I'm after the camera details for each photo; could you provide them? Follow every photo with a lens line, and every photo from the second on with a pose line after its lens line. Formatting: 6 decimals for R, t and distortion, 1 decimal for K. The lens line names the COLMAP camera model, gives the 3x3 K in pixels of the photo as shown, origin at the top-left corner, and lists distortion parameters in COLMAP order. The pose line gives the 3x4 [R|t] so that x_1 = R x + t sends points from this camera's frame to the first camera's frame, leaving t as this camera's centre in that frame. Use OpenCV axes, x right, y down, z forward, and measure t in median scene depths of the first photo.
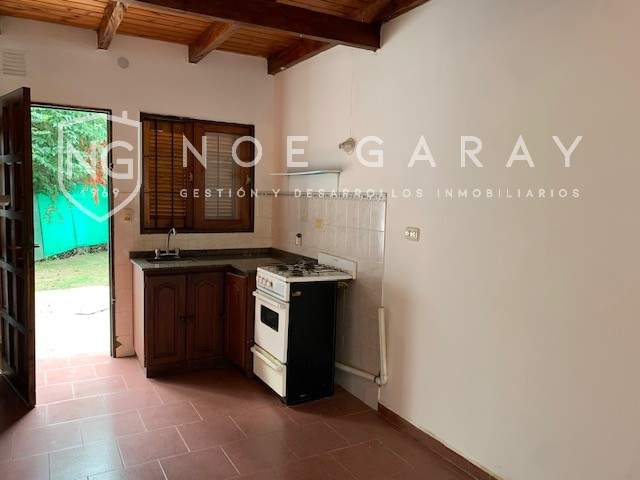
lens RADIAL K [[489.8, 0, 322.4], [0, 489.8, 240.3], [0, 0, 1]] dist [0.004360, 0.001084]
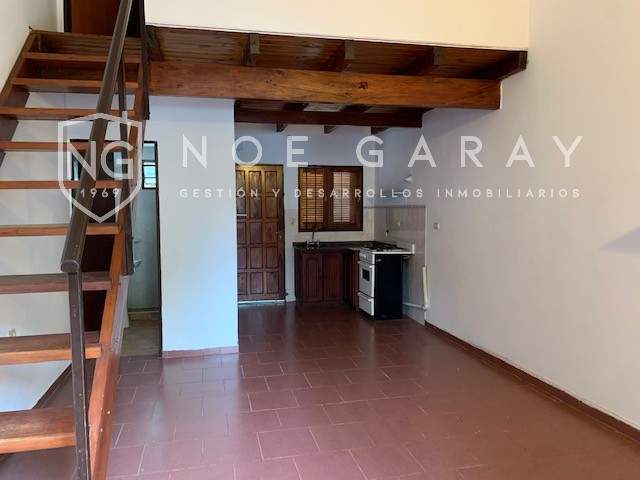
lens RADIAL K [[489.8, 0, 319.1], [0, 489.8, 240.1], [0, 0, 1]] dist [0.004360, 0.001084]
pose [[0.955825, -0.014977, -0.293555, 0.251413], [0.004853, 0.999369, -0.035186, 0.088932], [0.293897, 0.032207, 0.955294, -0.765722]]
